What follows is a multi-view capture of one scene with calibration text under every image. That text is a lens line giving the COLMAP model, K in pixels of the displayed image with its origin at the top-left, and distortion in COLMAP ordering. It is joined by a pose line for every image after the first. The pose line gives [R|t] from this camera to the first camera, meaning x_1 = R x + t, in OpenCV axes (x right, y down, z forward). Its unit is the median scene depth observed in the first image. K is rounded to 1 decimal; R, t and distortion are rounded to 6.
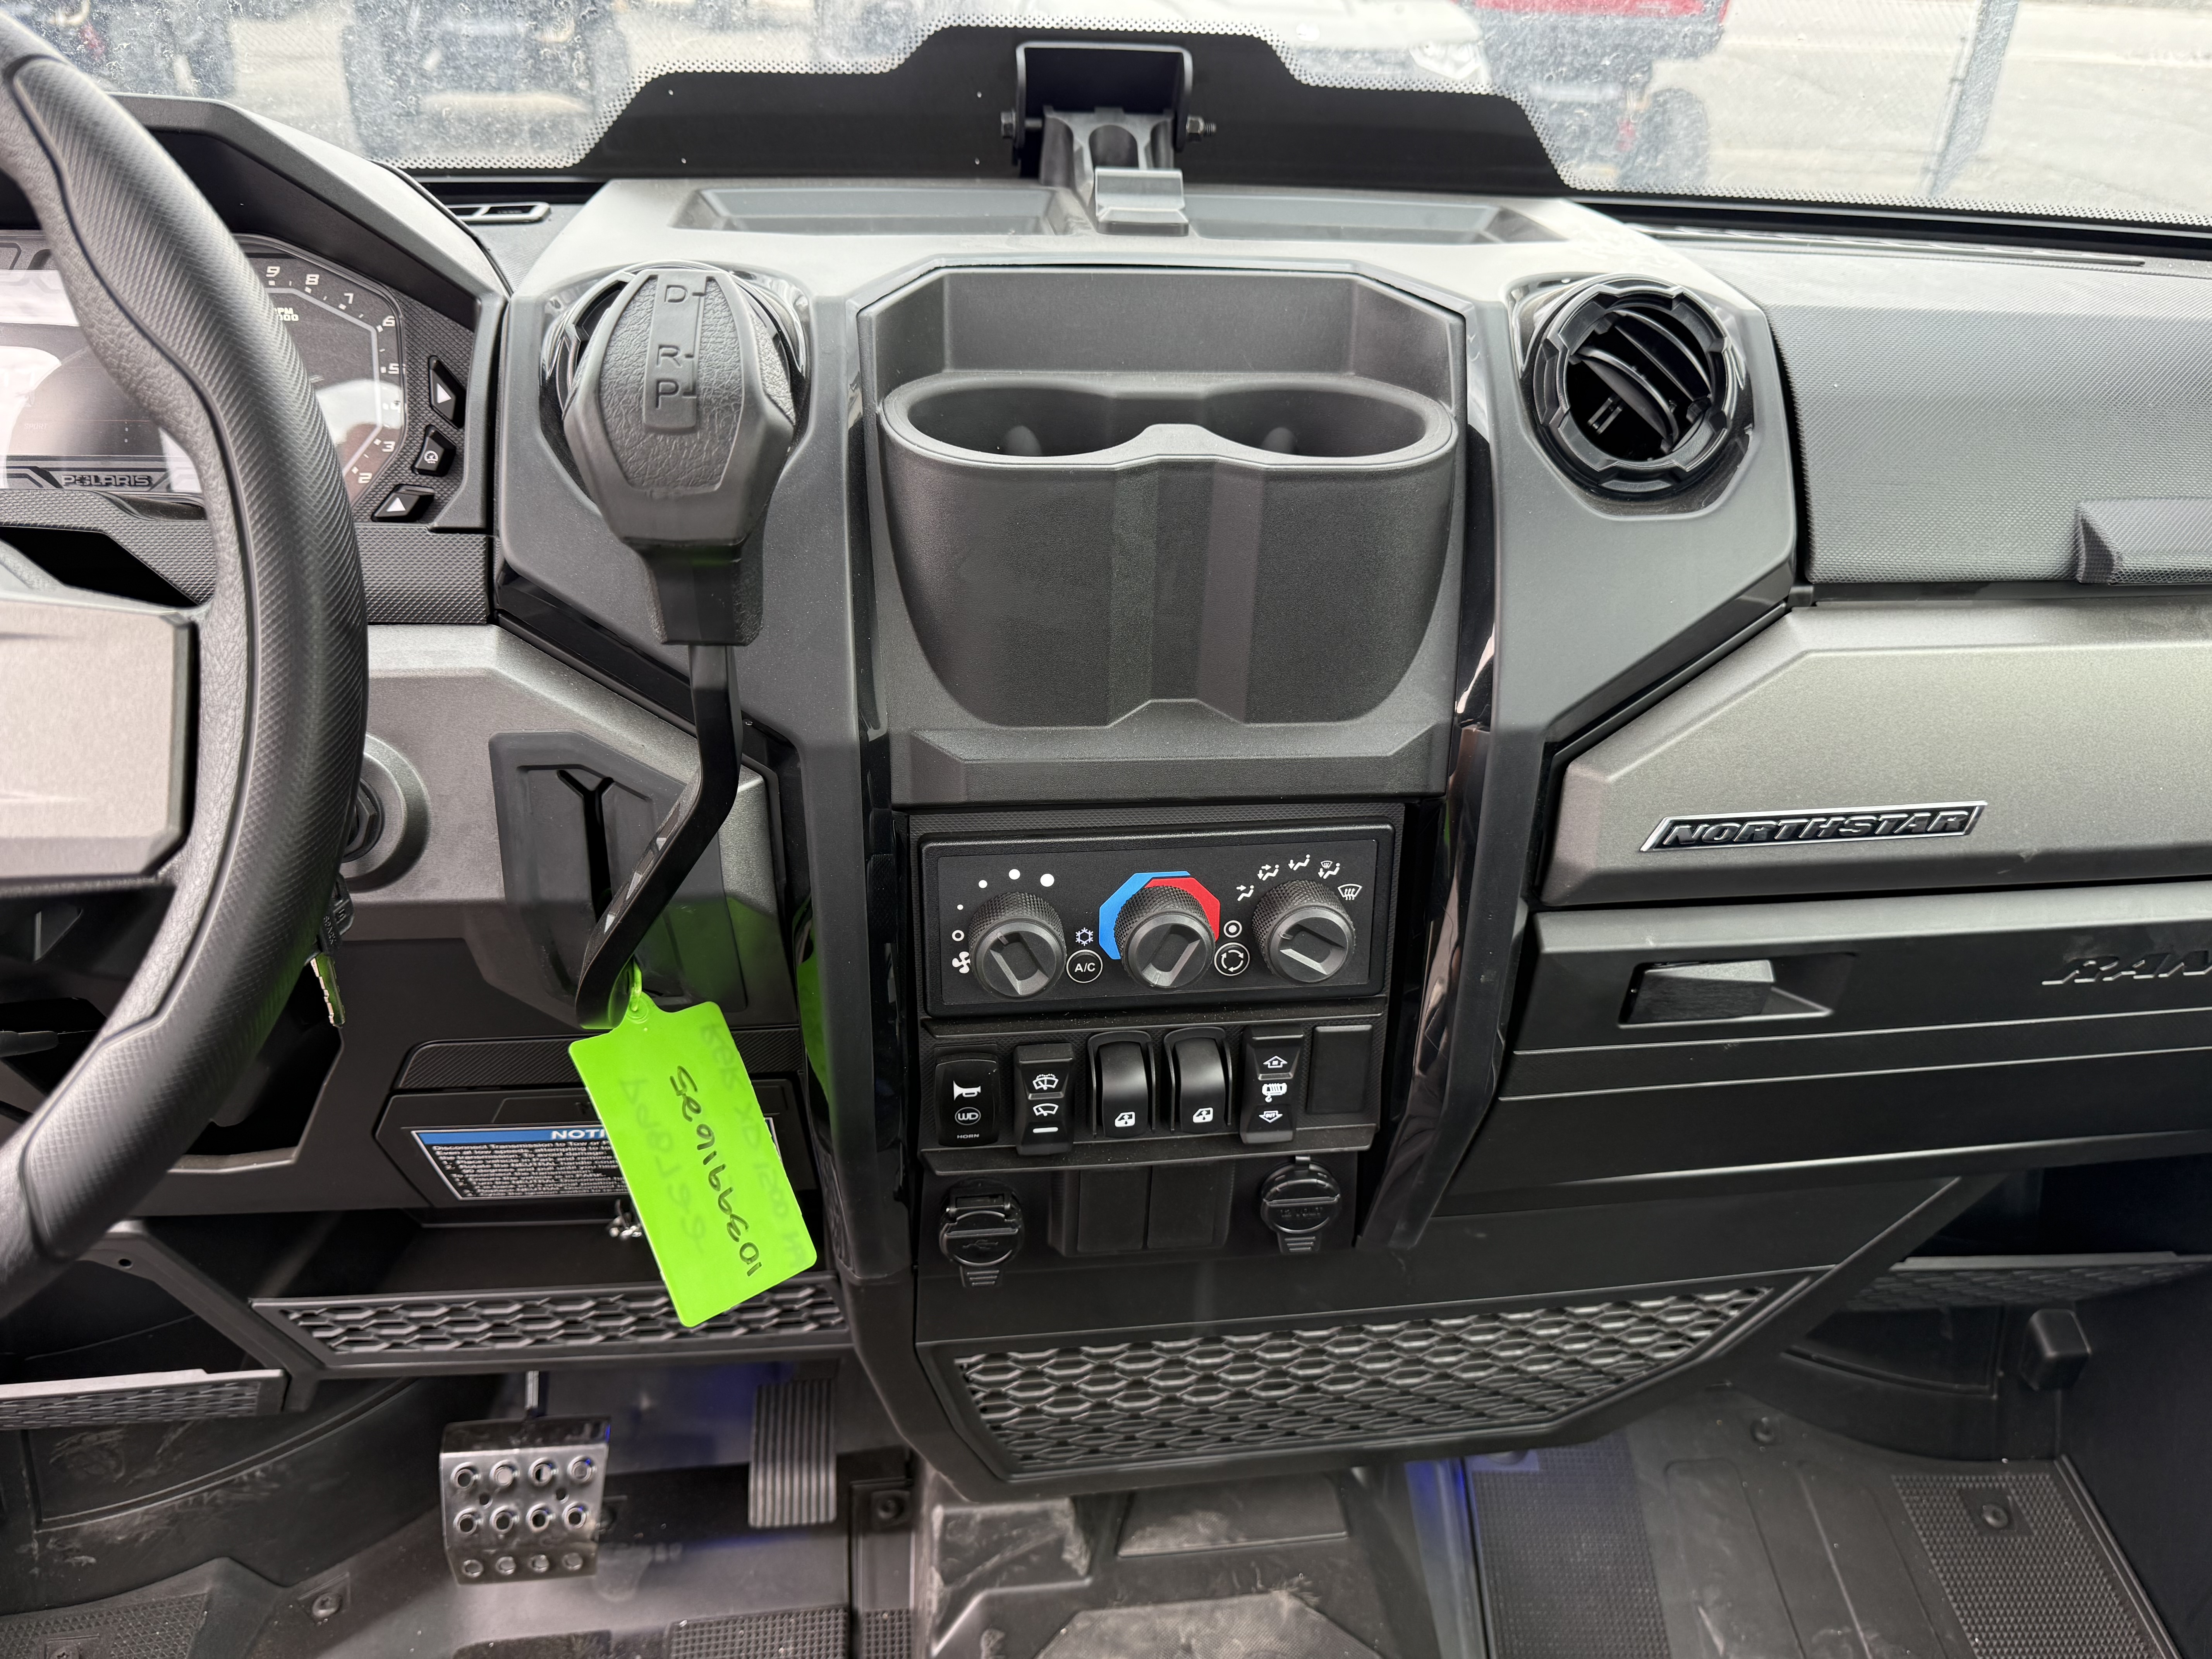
lens RADIAL K [[1581.2, 0, 1113.6], [0, 1581.2, 834.3], [0, 0, 1]] dist [0.023200, -0.032701]
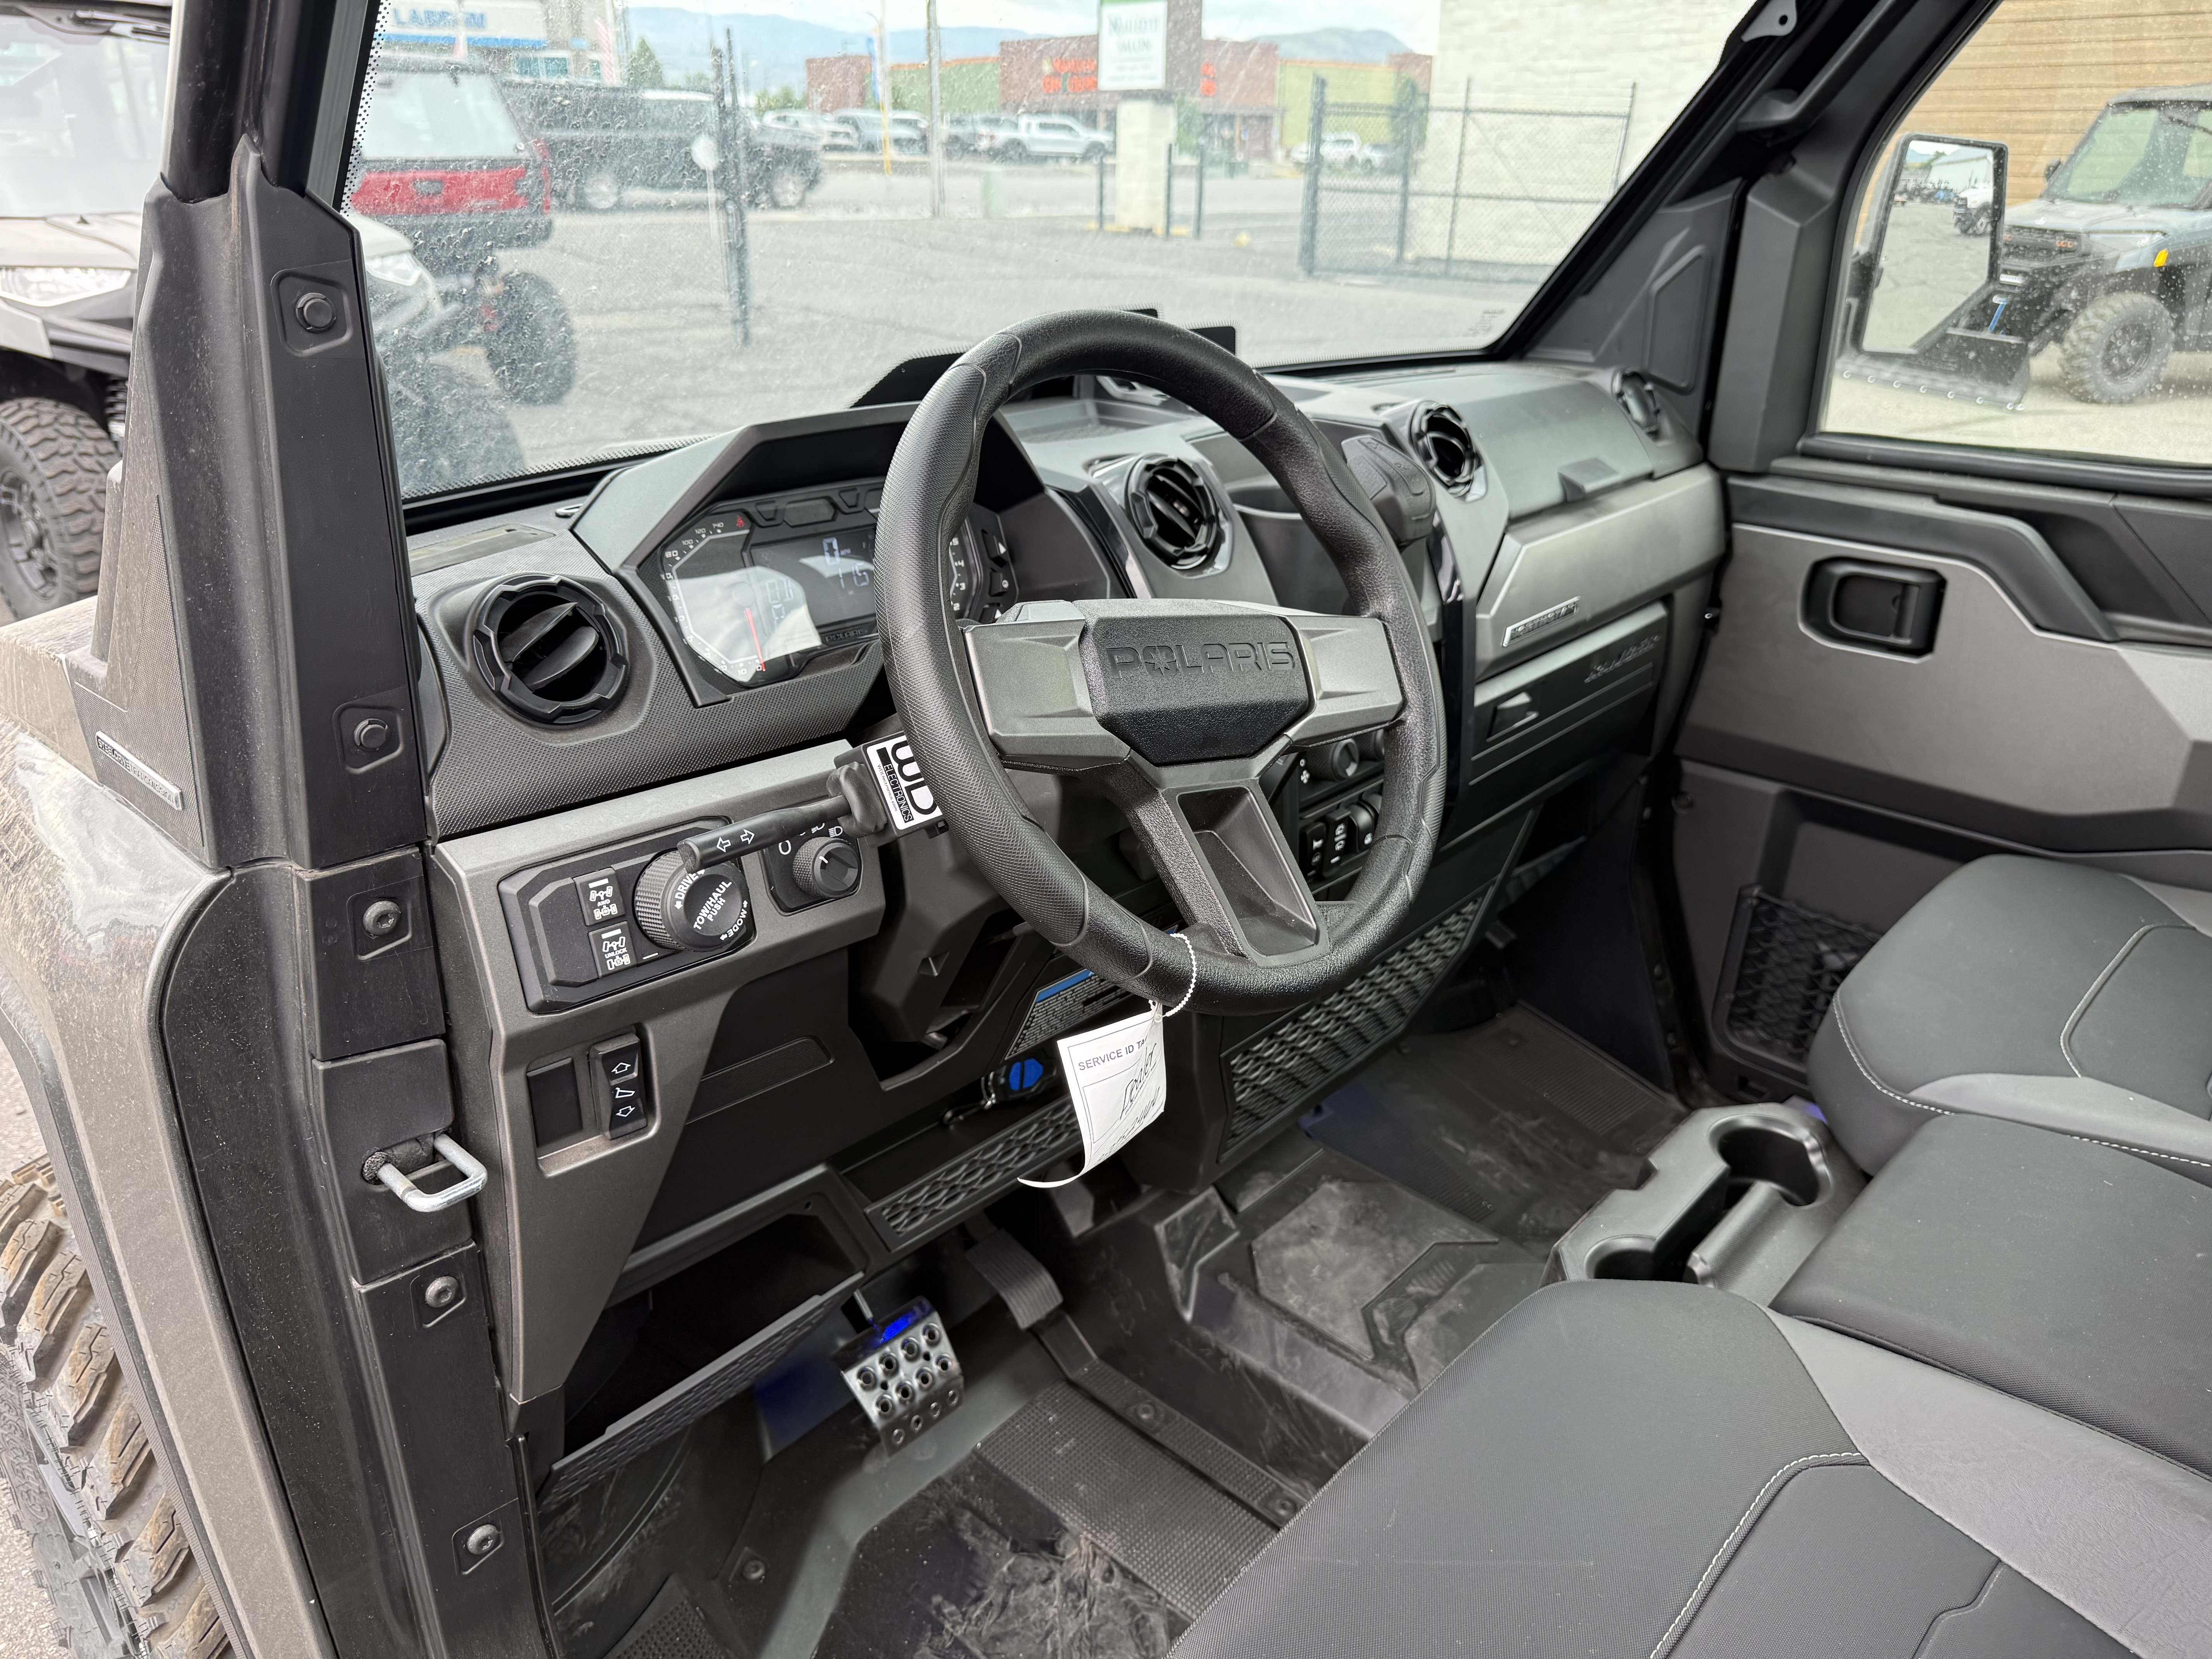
lens RADIAL K [[1581.7, 0, 1106.0], [0, 1581.7, 829.5], [0, 0, 1]] dist [0.009729, -0.029504]
pose [[0.749516, -0.281260, 0.599265, -1.048215], [0.334937, 0.941955, 0.023186, 0.010314], [-0.571002, 0.183338, 0.800215, -0.294910]]
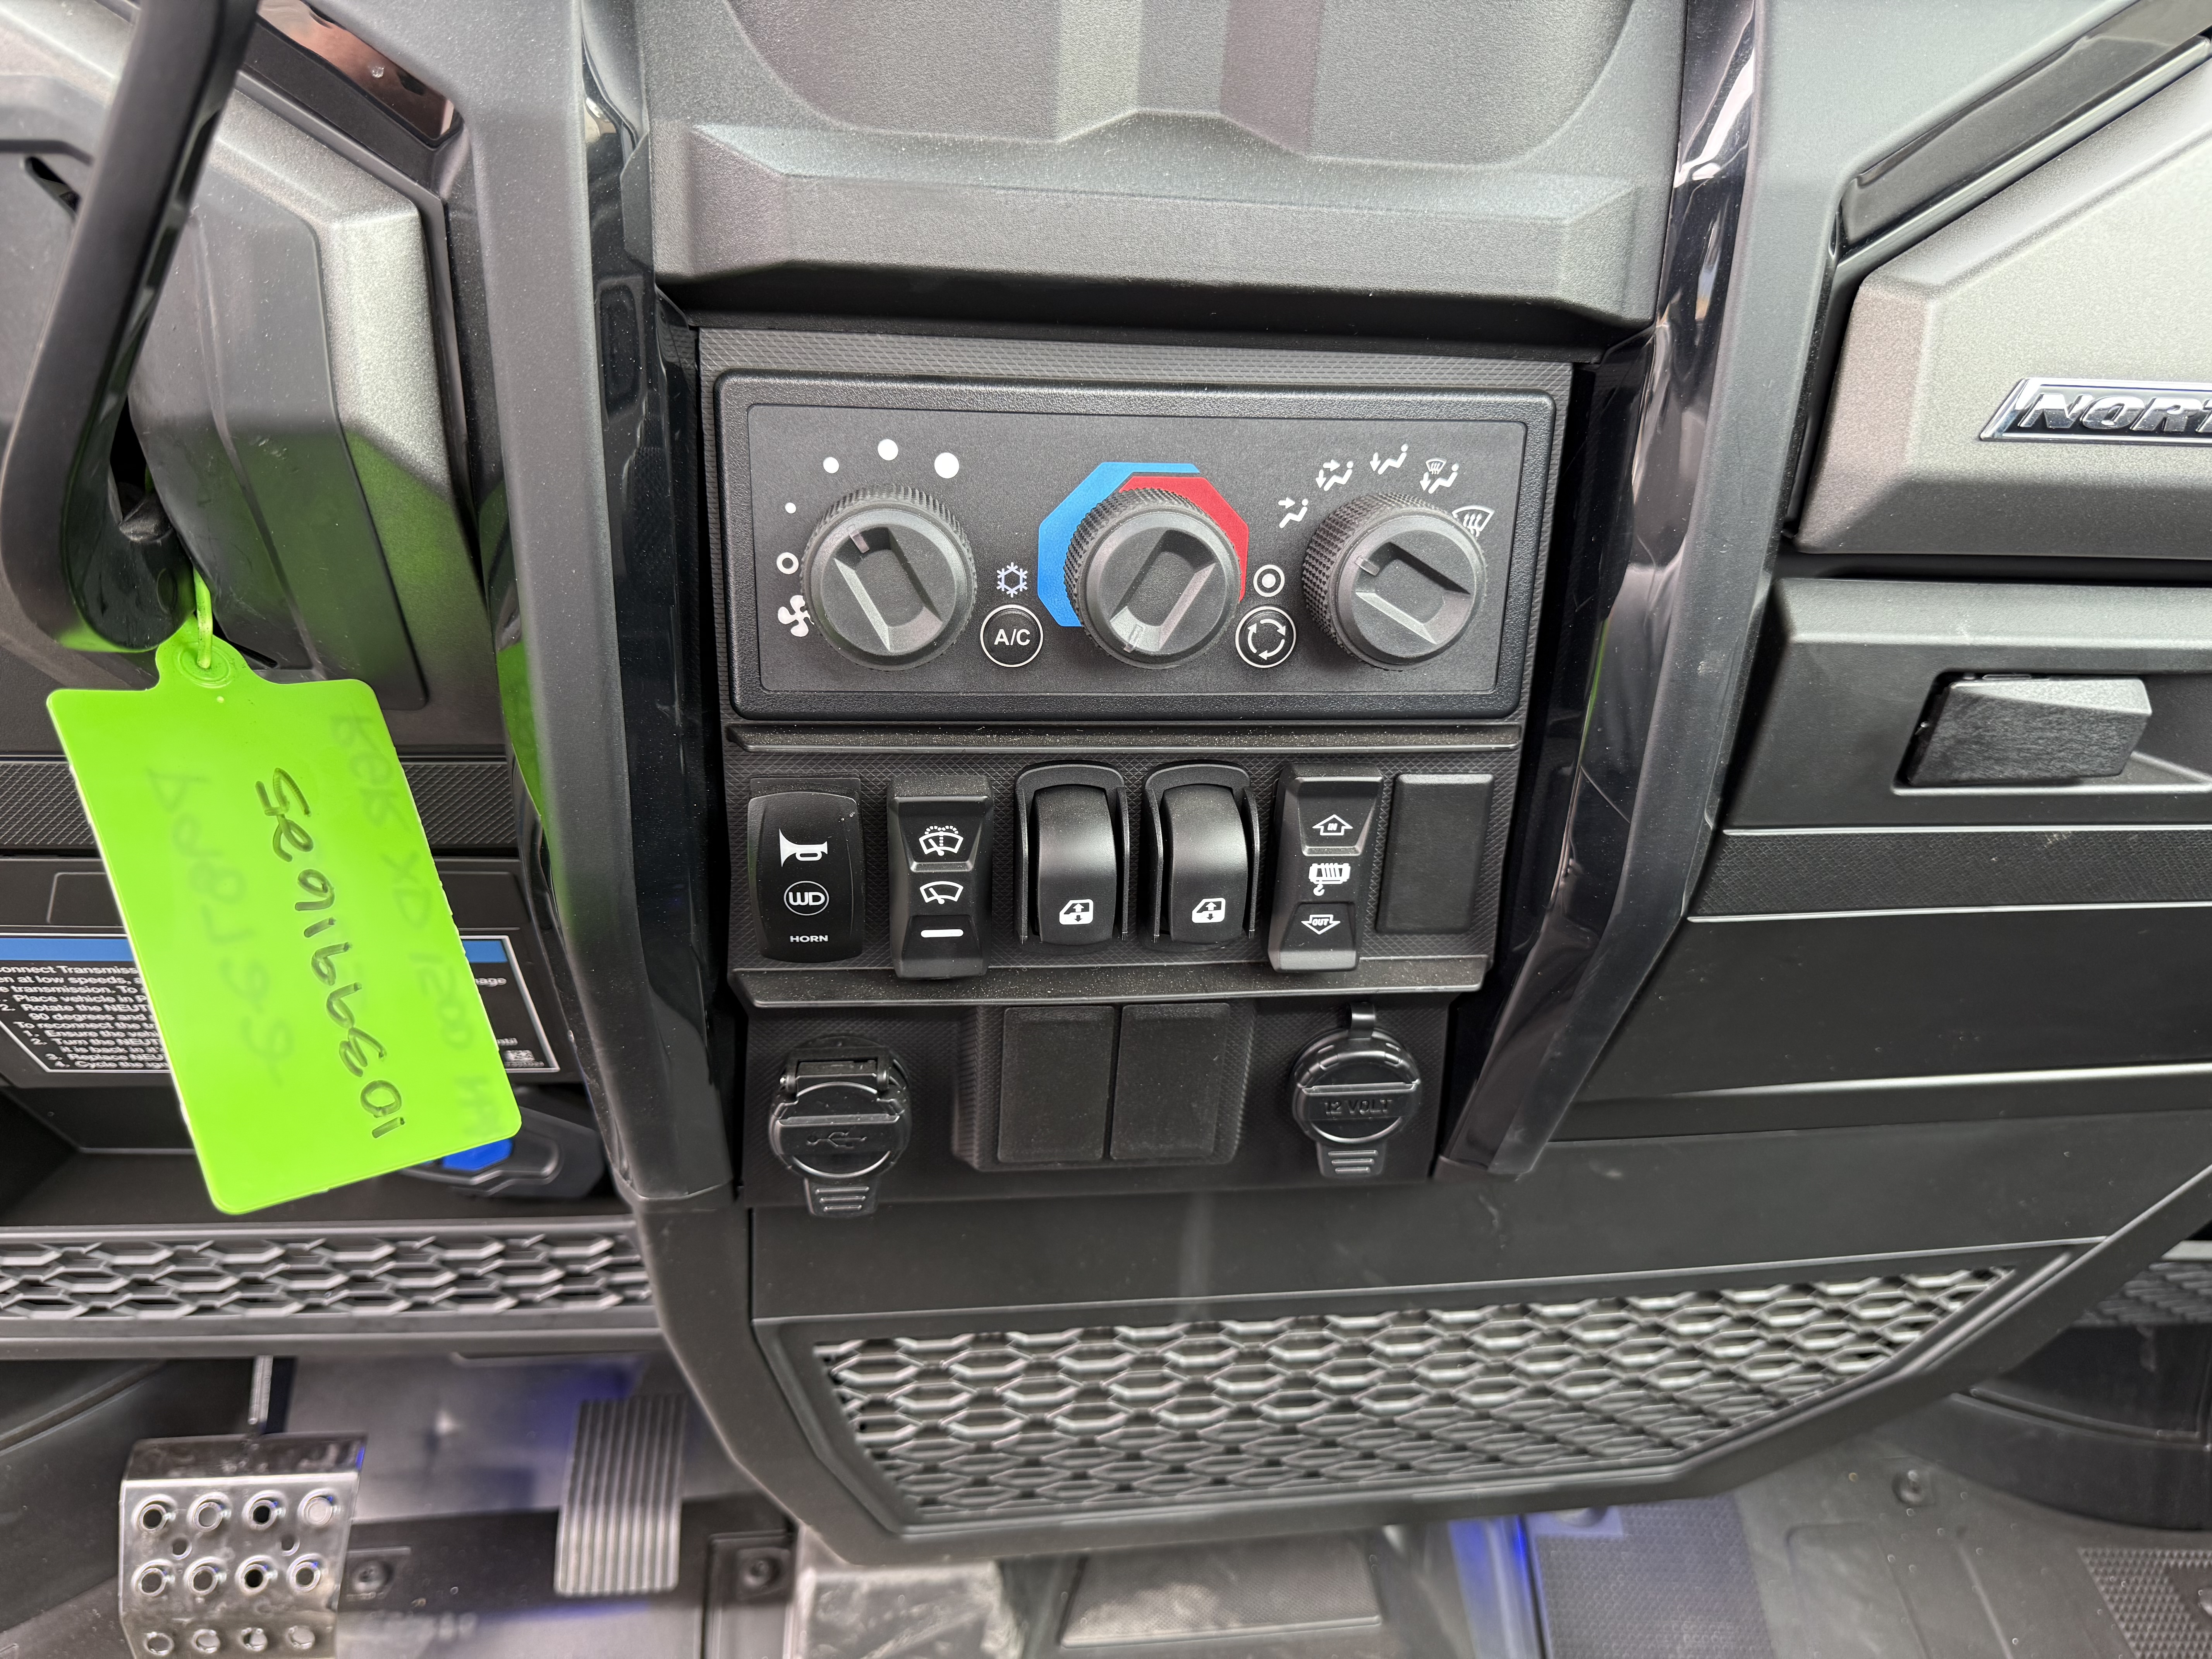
lens RADIAL K [[1604.4, 0, 1106.0], [0, 1604.4, 829.5], [0, 0, 1]] dist [-0.013026, 0.004169]
pose [[0.999713, 0.021850, 0.009801, 0.008646], [-0.021500, 0.999172, -0.034542, 0.125219], [-0.010547, 0.034321, 0.999355, 0.298845]]
